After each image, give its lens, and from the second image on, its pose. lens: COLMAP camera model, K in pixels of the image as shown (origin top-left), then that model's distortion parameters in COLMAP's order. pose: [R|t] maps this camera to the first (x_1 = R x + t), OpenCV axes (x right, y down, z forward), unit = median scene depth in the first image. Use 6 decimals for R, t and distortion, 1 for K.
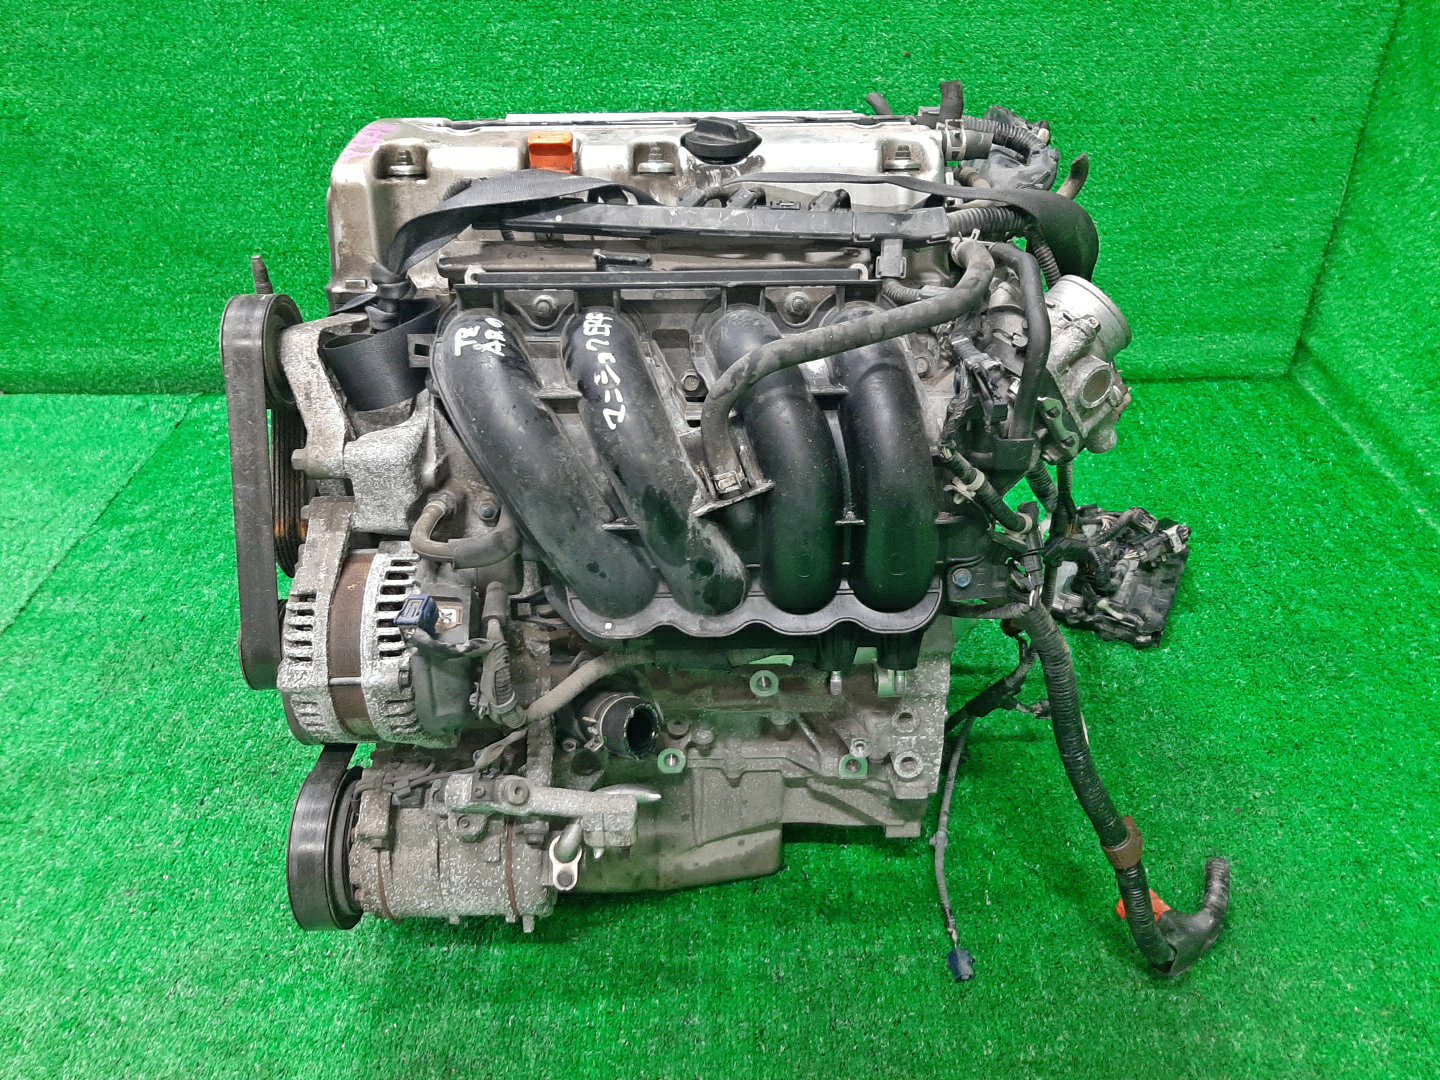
lens RADIAL K [[1091.7, 0, 724.4], [0, 1091.7, 532.1], [0, 0, 1]] dist [0.041069, -0.090248]
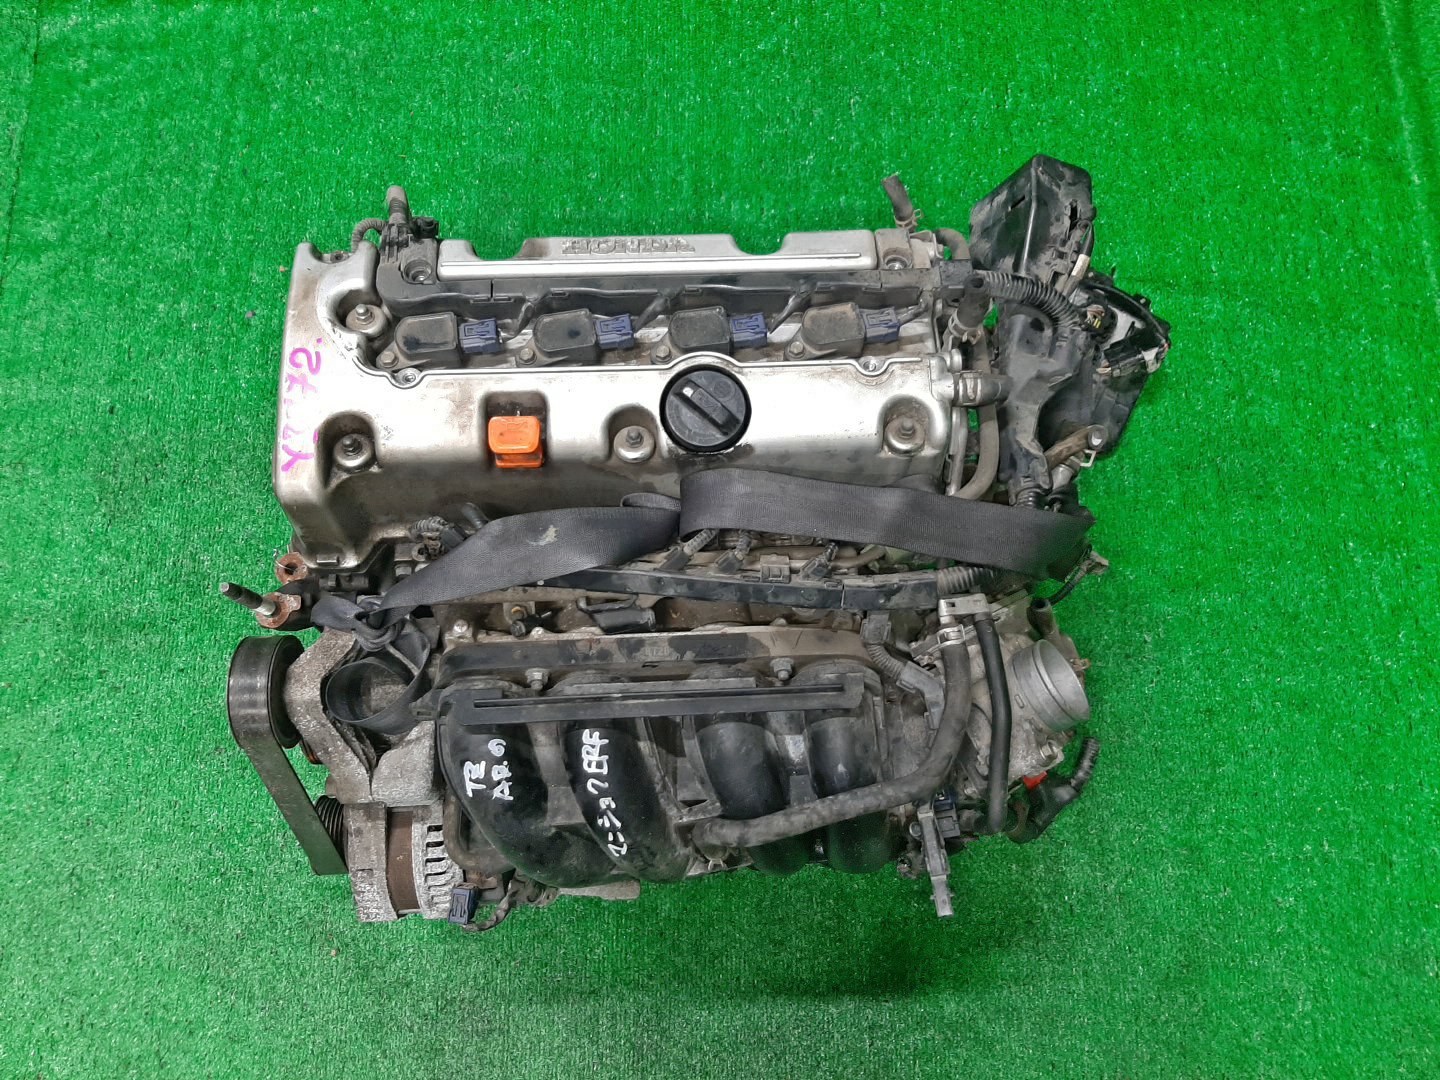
lens RADIAL K [[1091.7, 0, 724.4], [0, 1091.7, 532.1], [0, 0, 1]] dist [0.041069, -0.090248]
pose [[0.999296, -0.011127, 0.035835, -0.018731], [-0.015120, 0.754645, 0.655959, -0.780806], [-0.034341, -0.656039, 0.753946, 0.244454]]
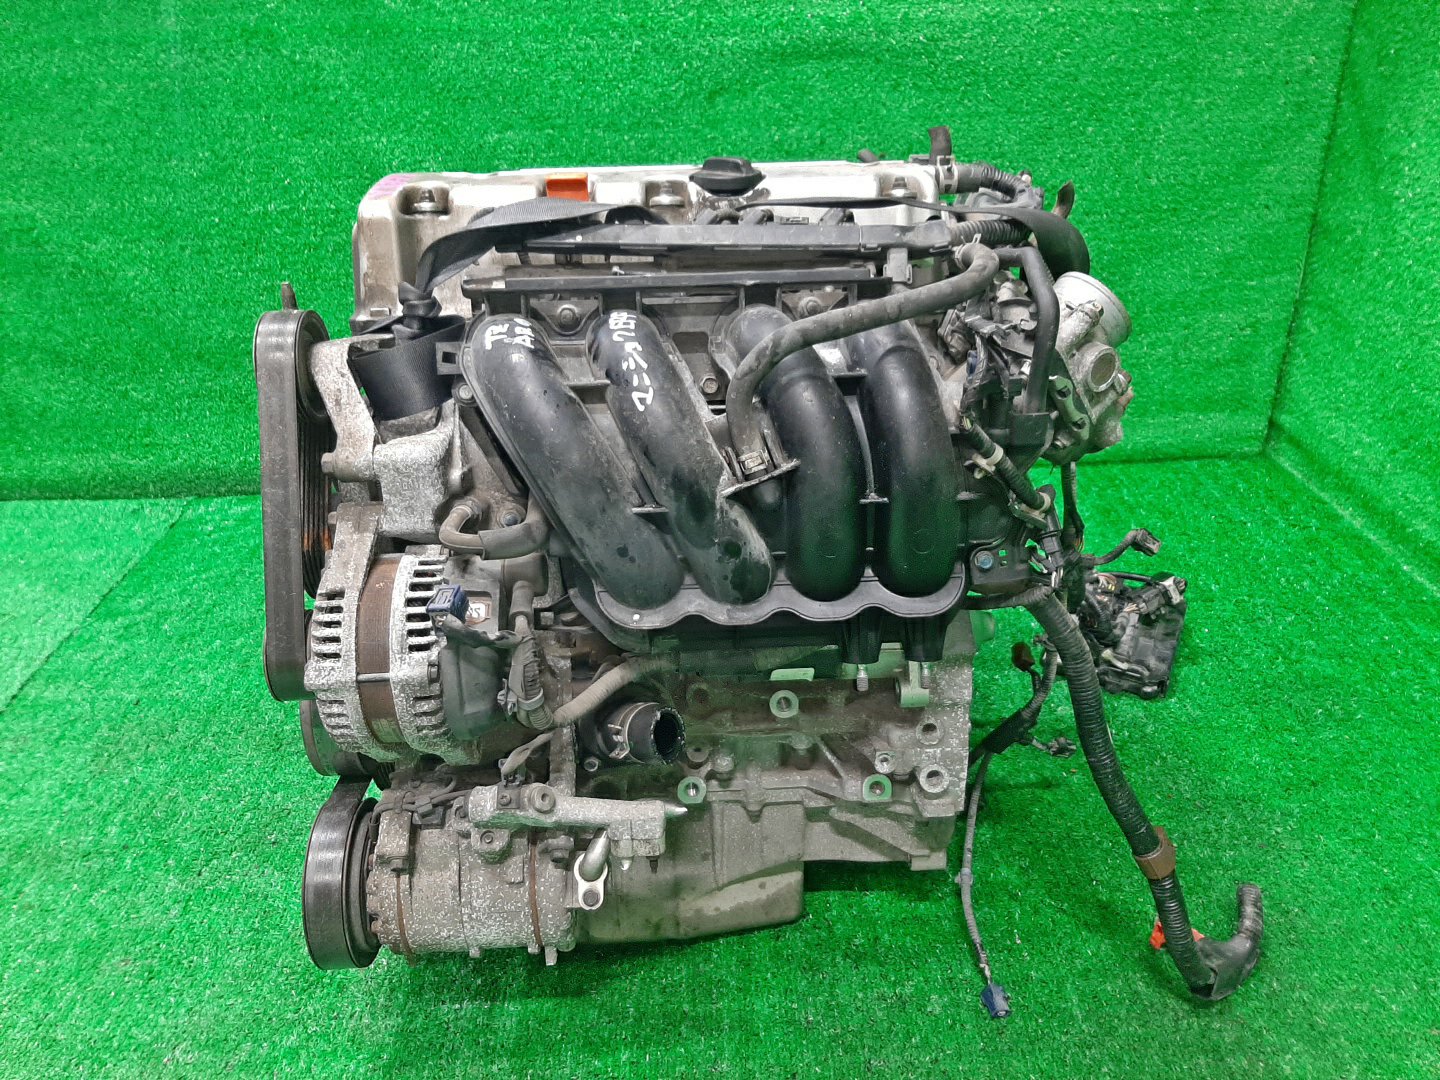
lens RADIAL K [[1091.7, 0, 724.4], [0, 1091.7, 532.1], [0, 0, 1]] dist [0.041069, -0.090248]
pose [[0.999415, -0.026588, 0.021511, -0.034668], [0.029095, 0.991584, -0.126153, 0.105778], [-0.017976, 0.126705, 0.991778, -0.004627]]
